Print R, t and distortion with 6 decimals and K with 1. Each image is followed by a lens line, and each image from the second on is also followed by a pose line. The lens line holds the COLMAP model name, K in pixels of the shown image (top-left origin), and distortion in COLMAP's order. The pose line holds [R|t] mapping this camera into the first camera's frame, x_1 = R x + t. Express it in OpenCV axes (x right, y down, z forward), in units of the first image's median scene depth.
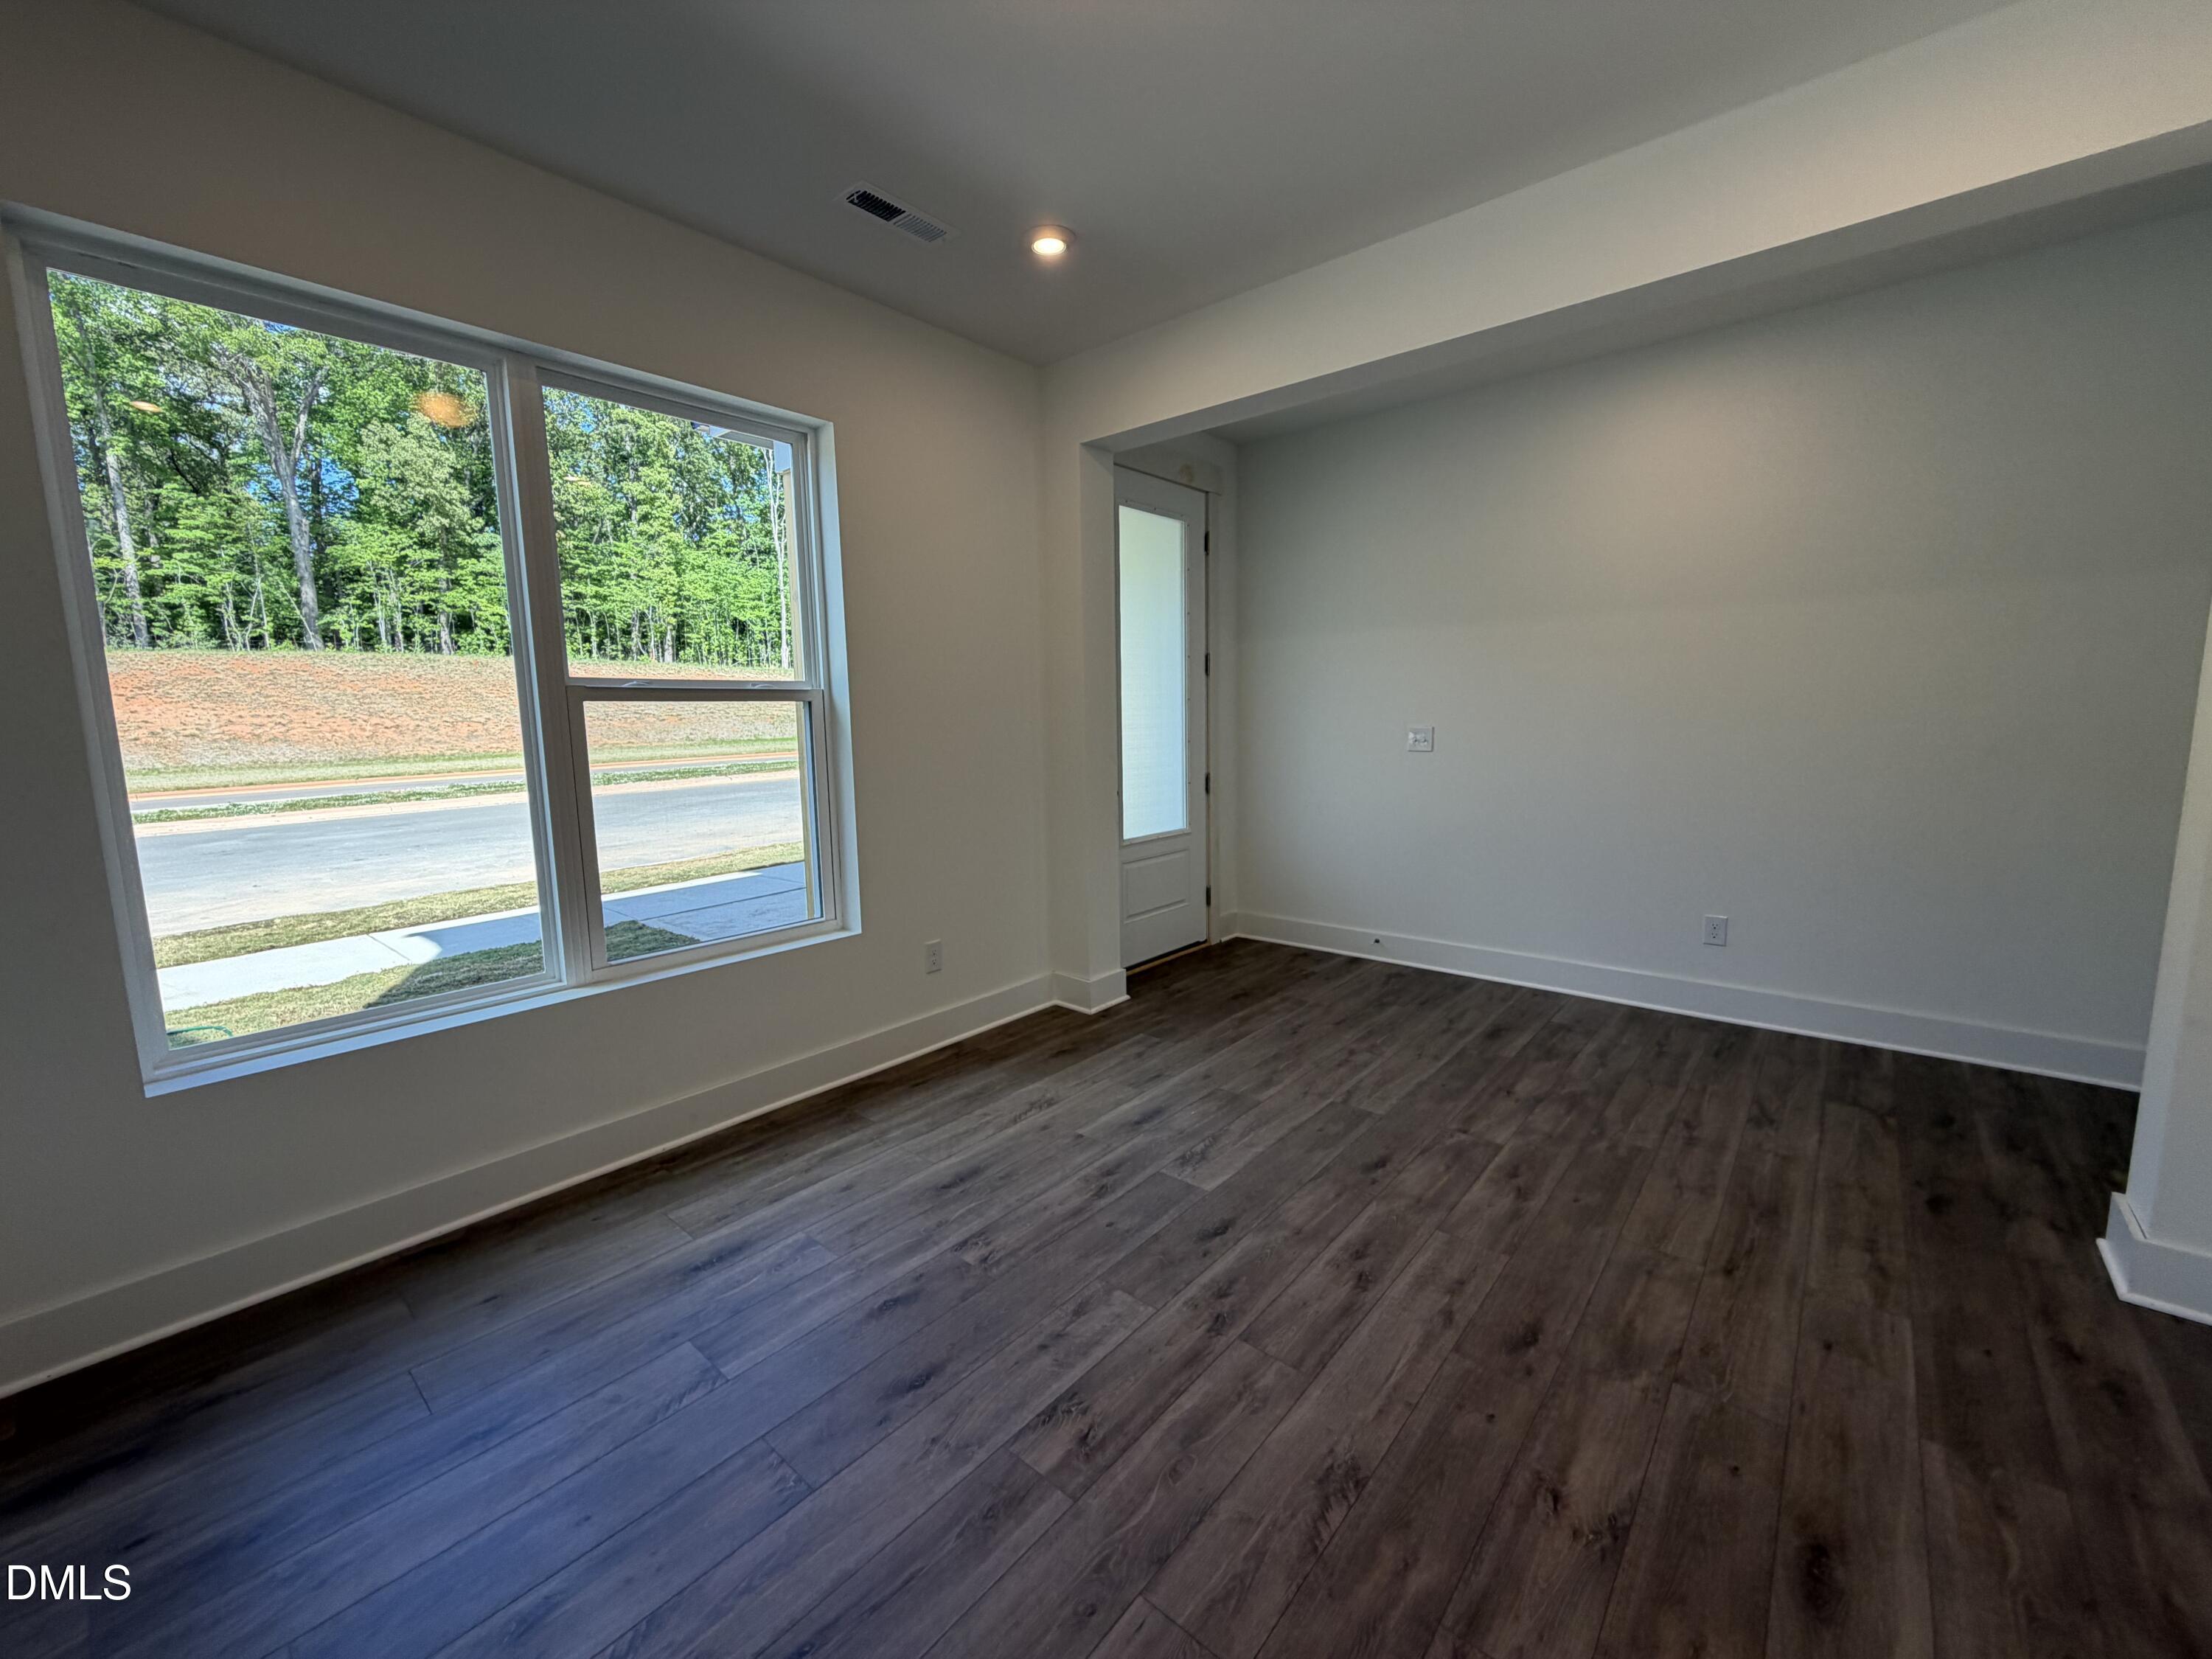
lens RADIAL K [[875.2, 0, 1106.0], [0, 875.2, 829.5], [0, 0, 1]] dist [0.001882, 0.000112]
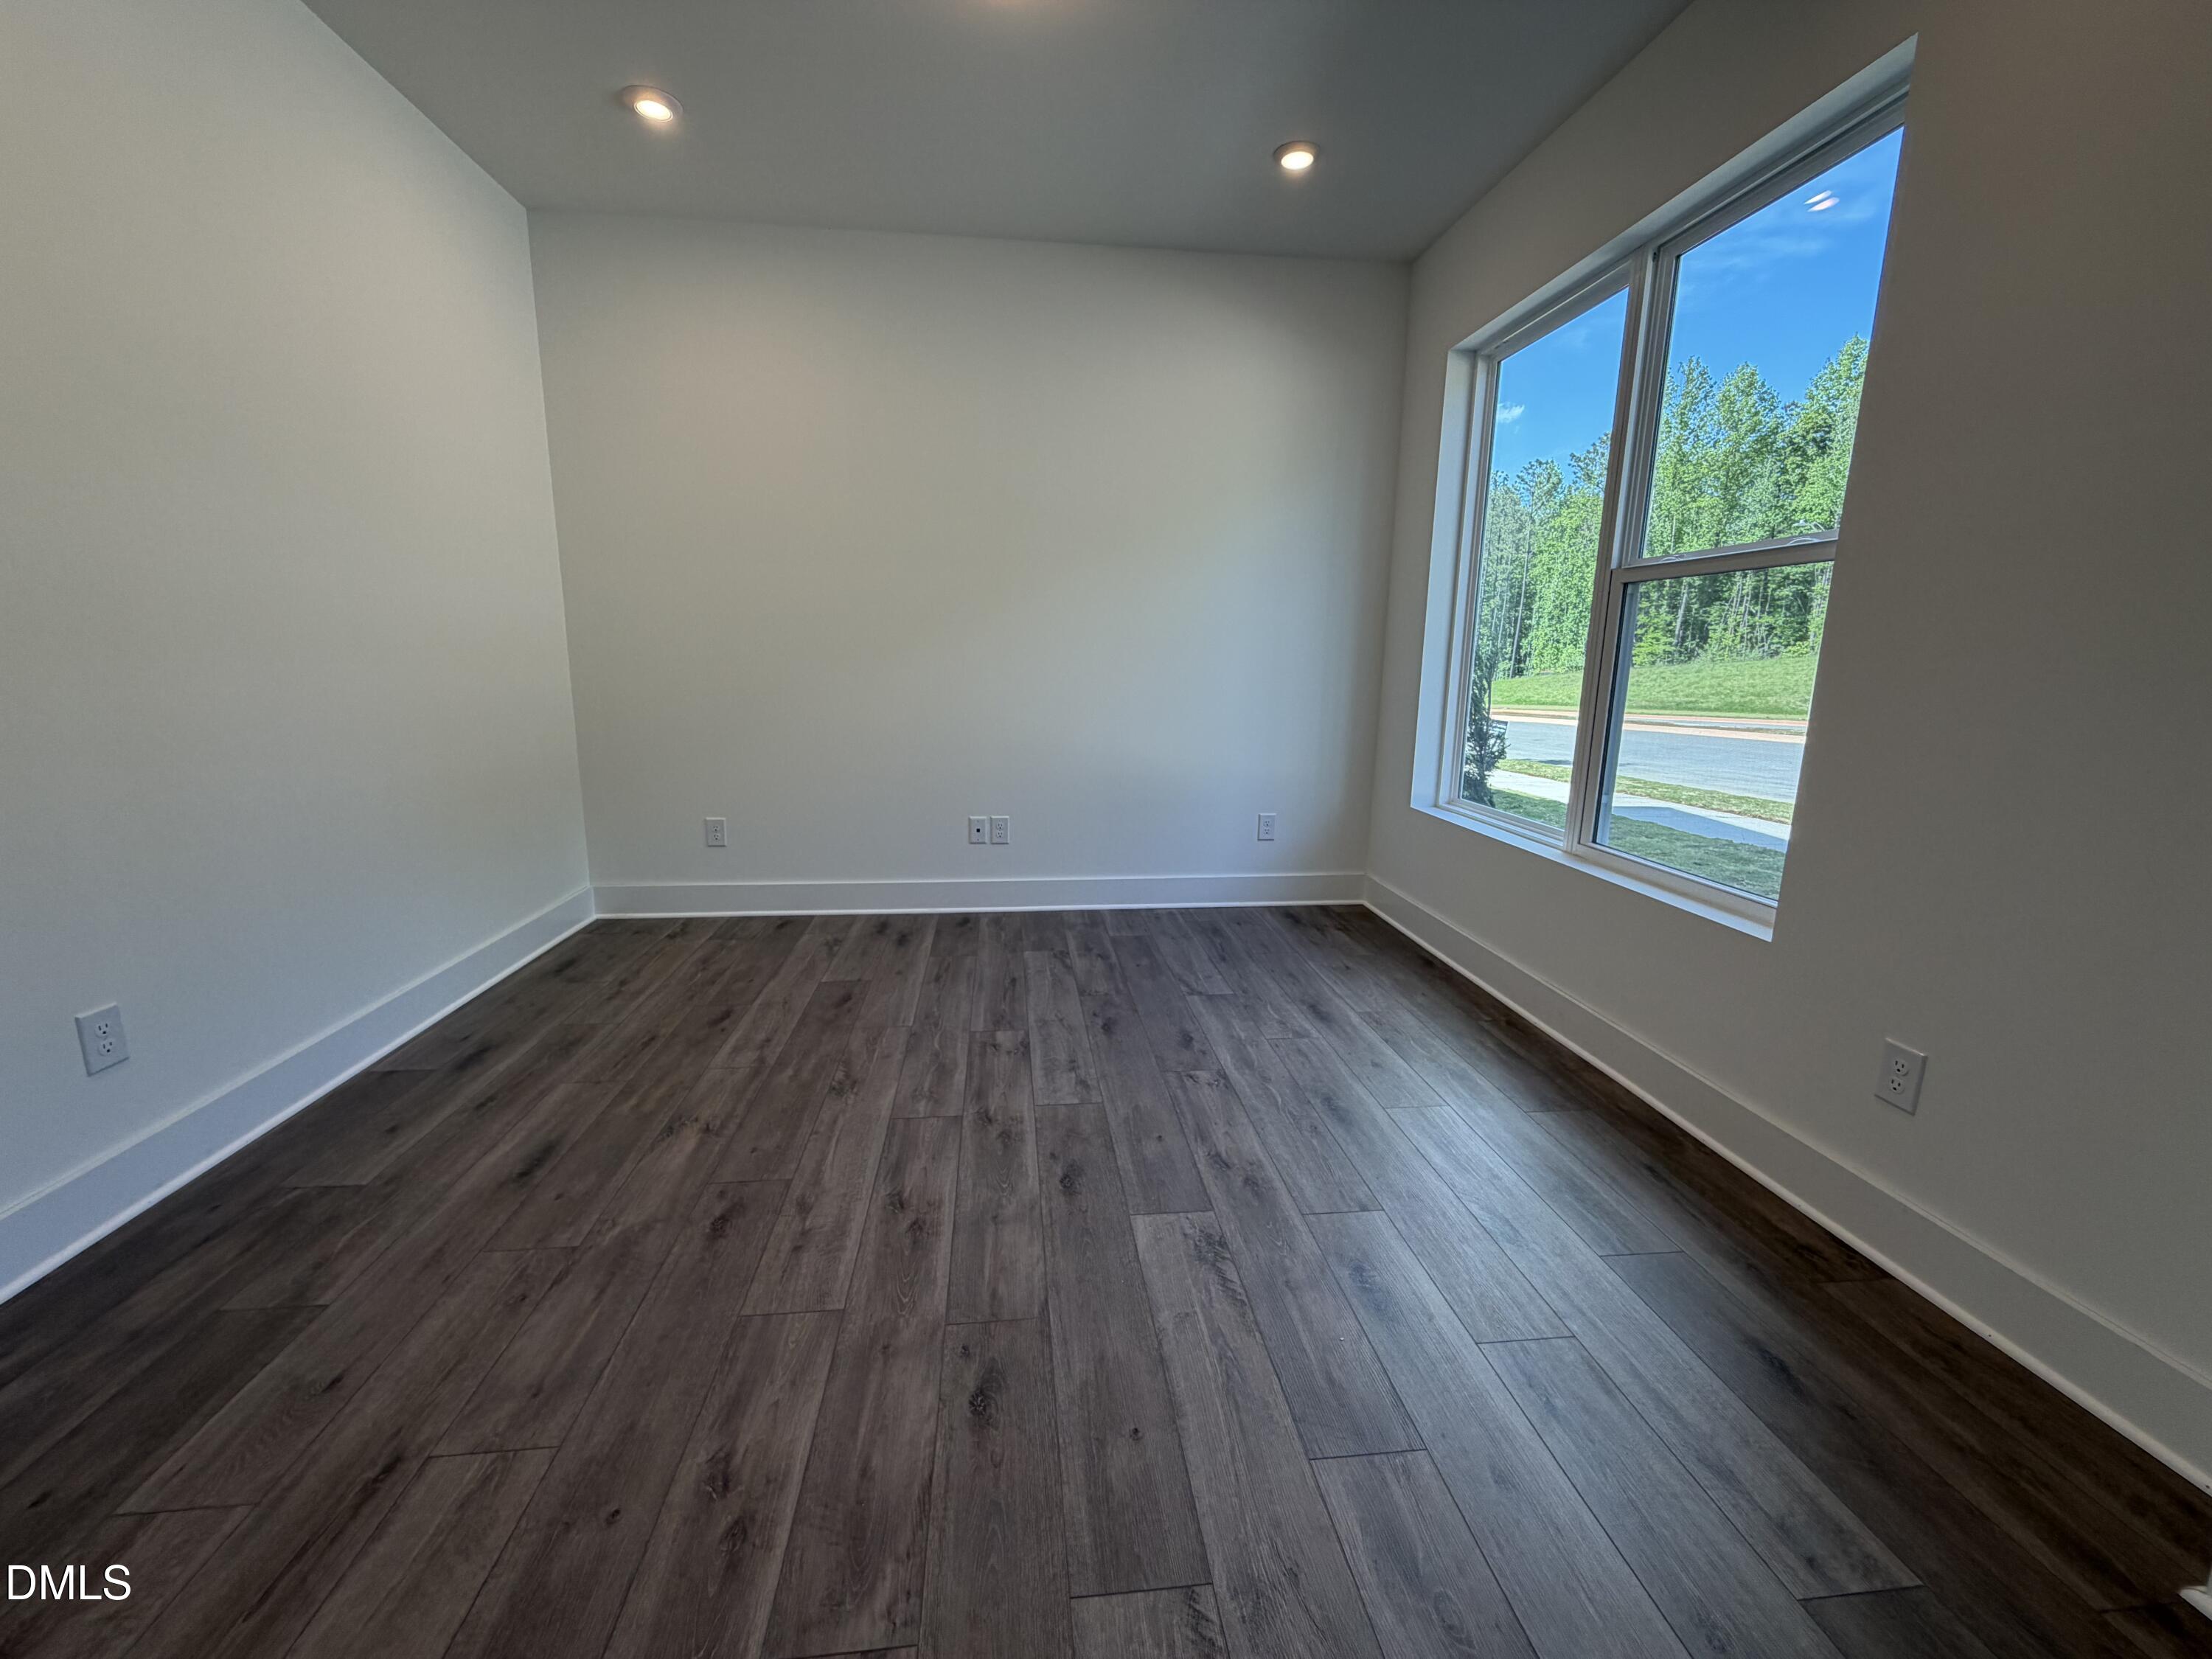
lens RADIAL K [[875.2, 0, 1106.0], [0, 875.2, 829.5], [0, 0, 1]] dist [0.001882, 0.000112]
pose [[-0.678544, 0.150584, -0.718960, 0.744952], [-0.098144, 0.951401, 0.291896, -0.145409], [0.727974, 0.268626, -0.630788, 1.629719]]
